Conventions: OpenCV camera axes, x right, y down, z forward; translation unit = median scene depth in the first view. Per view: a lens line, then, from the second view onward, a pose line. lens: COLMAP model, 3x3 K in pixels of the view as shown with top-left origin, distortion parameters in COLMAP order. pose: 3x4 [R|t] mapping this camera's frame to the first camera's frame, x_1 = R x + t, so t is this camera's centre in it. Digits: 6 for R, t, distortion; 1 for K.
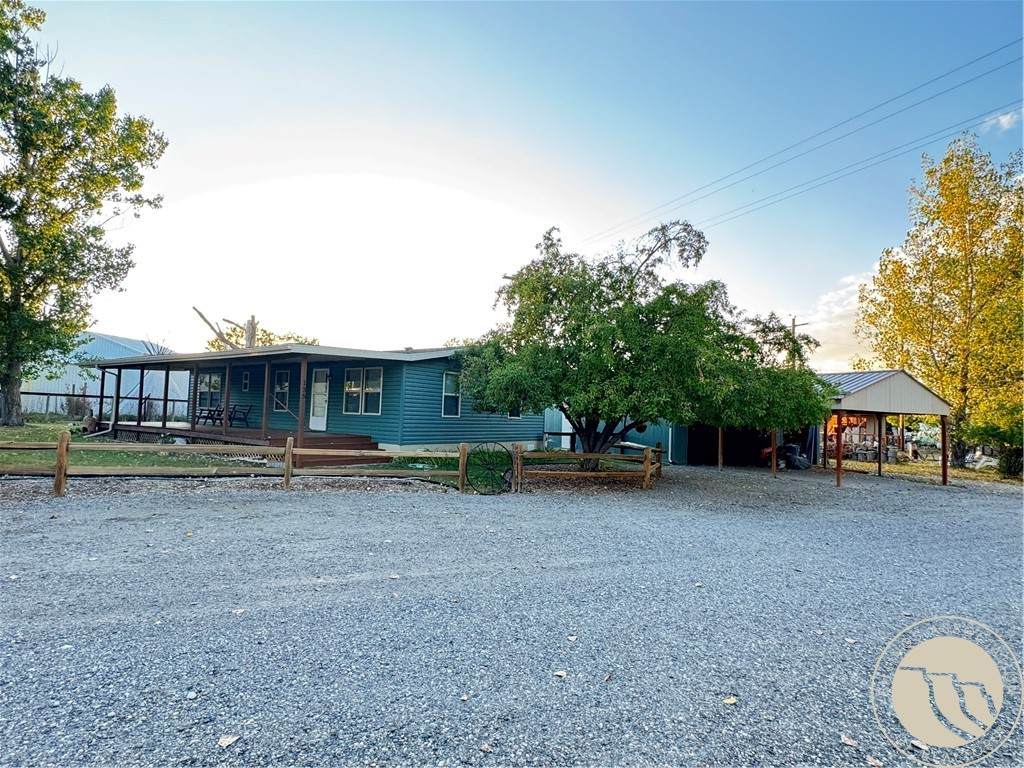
lens RADIAL K [[545.1, 0, 507.7], [0, 545.1, 382.2], [0, 0, 1]] dist [-0.001920, 0.000552]
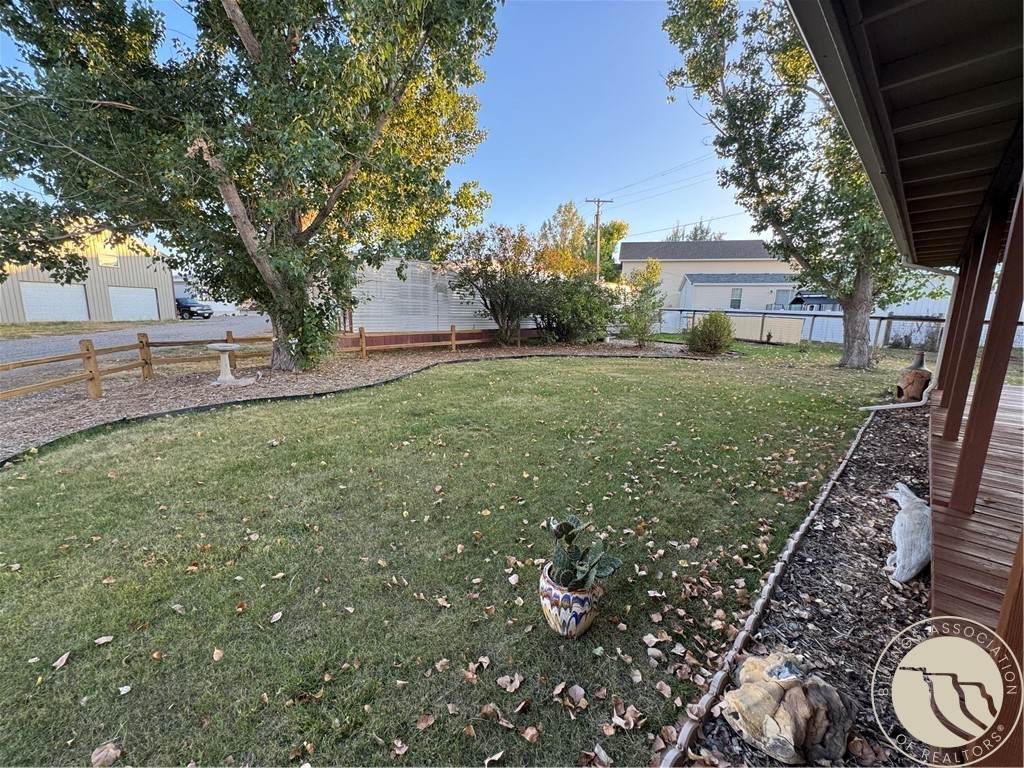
lens RADIAL K [[409.0, 0, 513.0], [0, 409.0, 384.7], [0, 0, 1]] dist [-0.002793, -0.000062]
pose [[-0.168584, 0.139824, -0.975720, -0.329830], [0.031874, 0.990143, 0.136383, 0.015627], [0.985172, -0.008108, -0.171379, 0.684941]]
